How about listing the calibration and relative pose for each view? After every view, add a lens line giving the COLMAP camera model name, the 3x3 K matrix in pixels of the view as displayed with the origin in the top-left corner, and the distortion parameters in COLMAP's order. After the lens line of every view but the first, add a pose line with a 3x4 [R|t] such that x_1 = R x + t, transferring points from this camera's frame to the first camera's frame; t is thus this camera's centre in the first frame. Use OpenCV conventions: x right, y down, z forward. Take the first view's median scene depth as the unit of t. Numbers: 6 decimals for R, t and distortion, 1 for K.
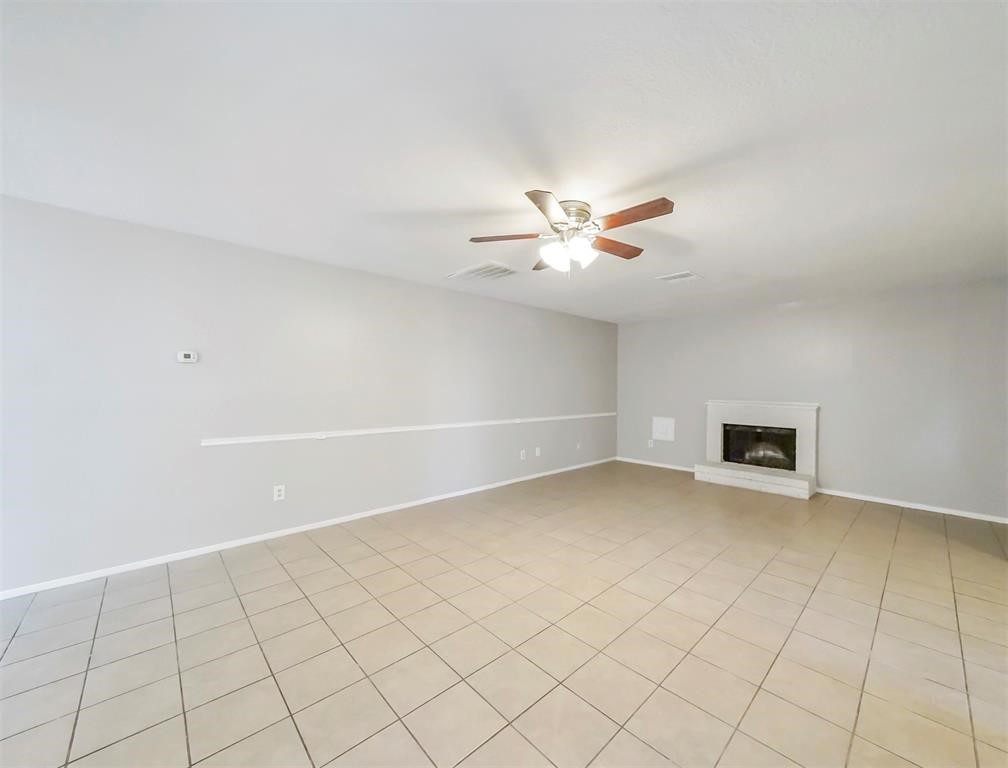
lens RADIAL K [[392.4, 0, 511.8], [0, 392.4, 395.8], [0, 0, 1]] dist [-0.000150, 0.000105]
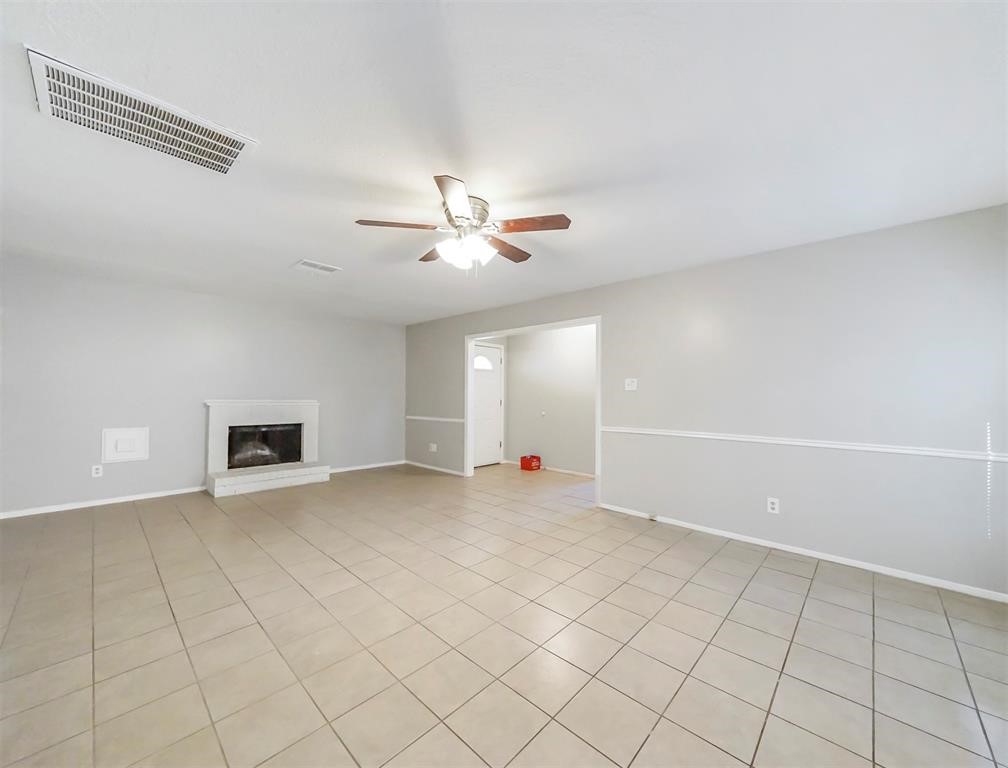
lens RADIAL K [[392.4, 0, 508.0], [0, 392.4, 386.9], [0, 0, 1]] dist [-0.000150, 0.000105]
pose [[-0.068188, 0.006824, 0.997649, -0.386414], [0.009058, 0.999940, -0.006220, -0.006330], [-0.997631, 0.008613, -0.068245, 0.440372]]
